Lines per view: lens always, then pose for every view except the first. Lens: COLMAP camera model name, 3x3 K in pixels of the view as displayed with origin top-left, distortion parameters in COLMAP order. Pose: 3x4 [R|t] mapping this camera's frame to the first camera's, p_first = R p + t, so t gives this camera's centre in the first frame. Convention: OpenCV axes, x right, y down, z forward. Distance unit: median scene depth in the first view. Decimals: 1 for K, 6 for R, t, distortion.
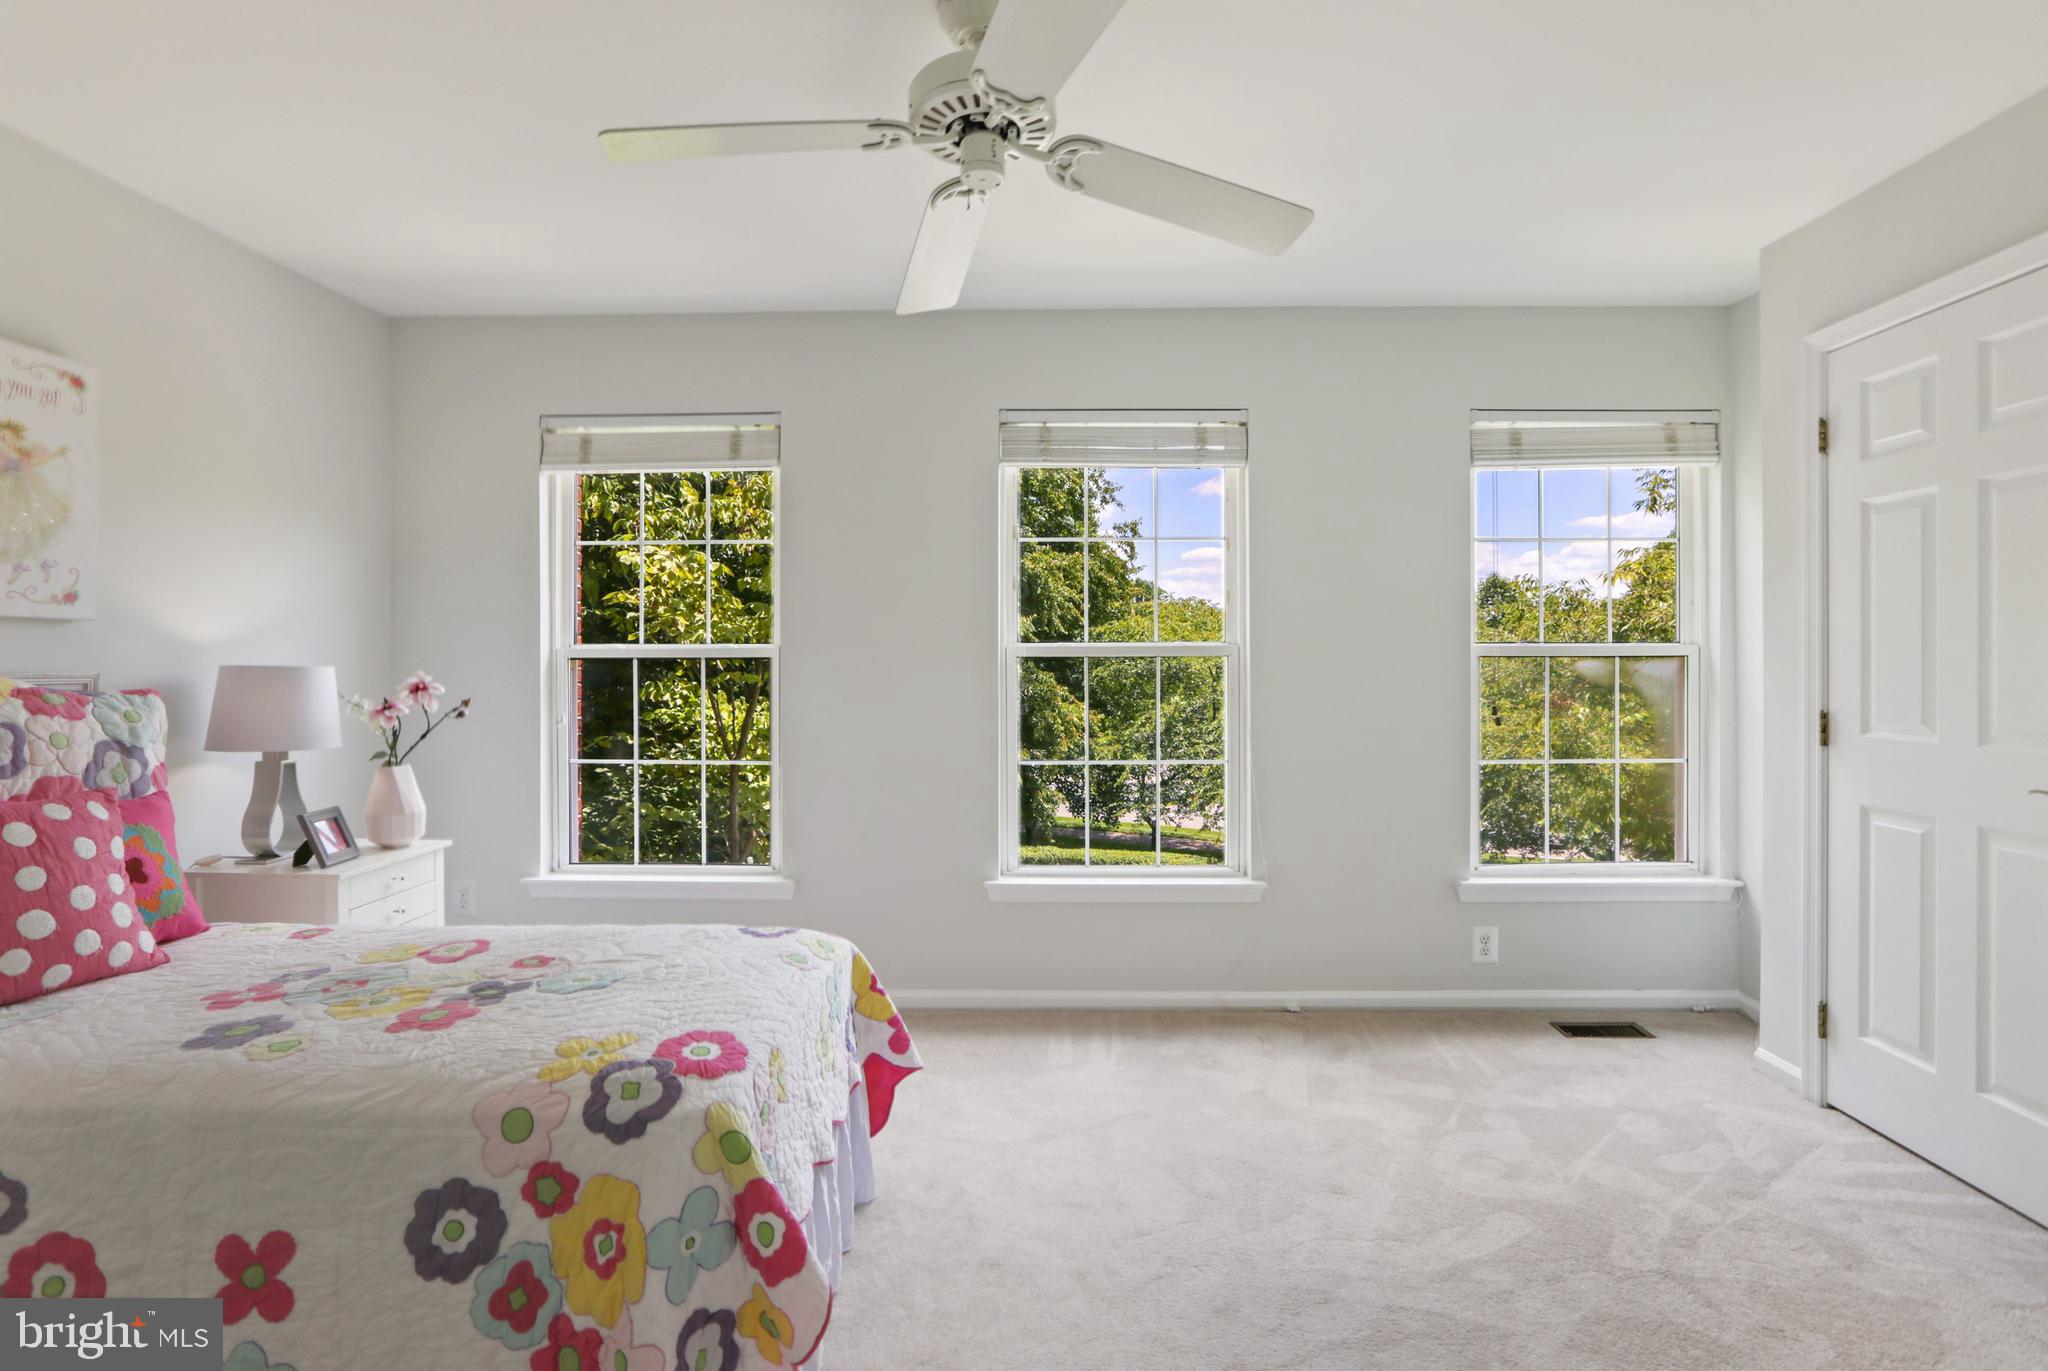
lens RADIAL K [[950.6, 0, 1015.8], [0, 950.6, 685.6], [0, 0, 1]] dist [-0.033984, 0.016159]
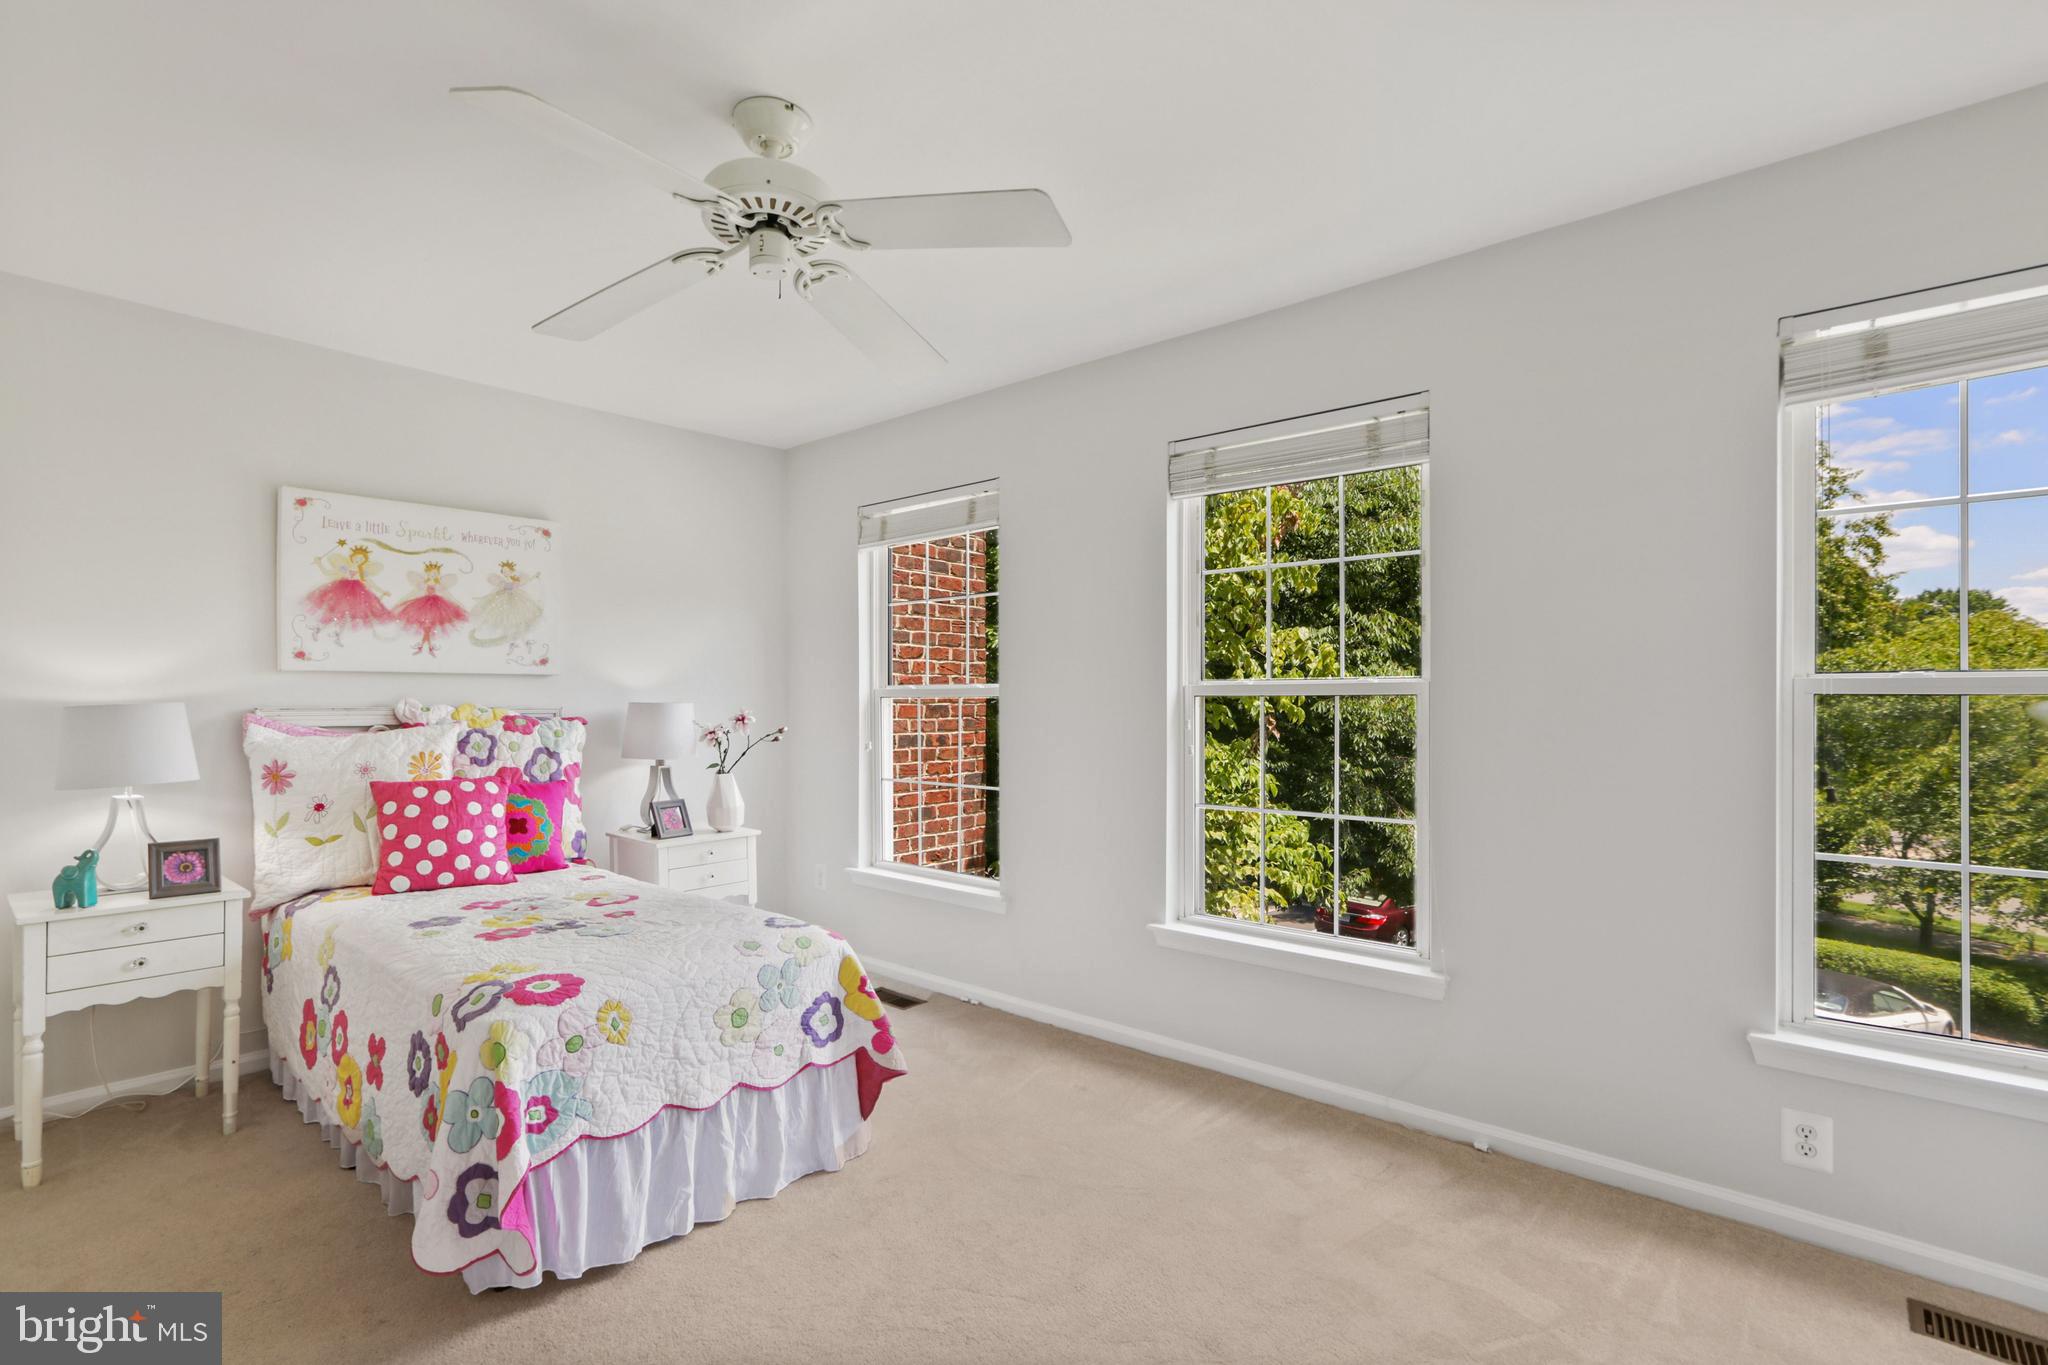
lens RADIAL K [[947.4, 0, 1162.2], [0, 947.4, 732.1], [0, 0, 1]] dist [-0.045332, 0.029129]
pose [[0.784479, 0.024786, -0.619660, 0.830361], [-0.017128, 0.999686, 0.018304, -0.016045], [0.619919, -0.003746, 0.784657, 0.340094]]
